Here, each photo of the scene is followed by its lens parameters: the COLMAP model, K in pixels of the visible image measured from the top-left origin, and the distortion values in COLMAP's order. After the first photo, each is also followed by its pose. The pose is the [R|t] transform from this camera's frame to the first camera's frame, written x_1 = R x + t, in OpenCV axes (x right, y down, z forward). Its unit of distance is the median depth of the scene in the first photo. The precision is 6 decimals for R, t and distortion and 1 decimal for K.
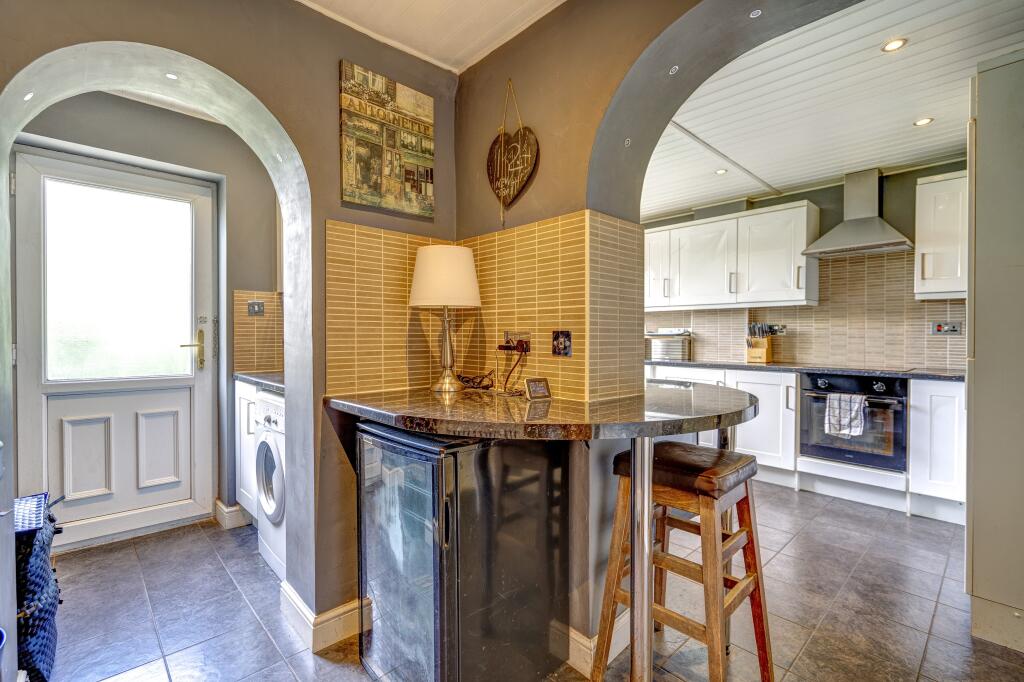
lens RADIAL K [[469.5, 0, 512.4], [0, 469.5, 337.6], [0, 0, 1]] dist [0.000880, -0.000400]
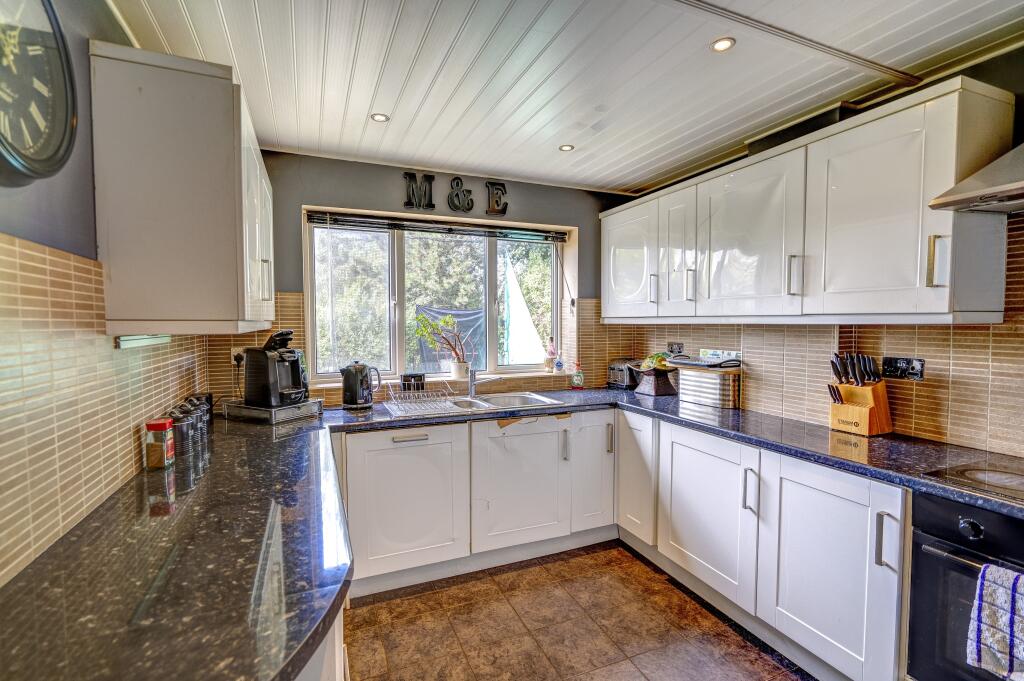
lens RADIAL K [[469.5, 0, 510.7], [0, 469.5, 341.4], [0, 0, 1]] dist [0.000880, -0.000400]
pose [[0.936377, 0.013373, -0.350740, 0.361115], [-0.003014, 0.999543, 0.030062, -0.059425], [0.350982, -0.027092, 0.935990, 0.413354]]
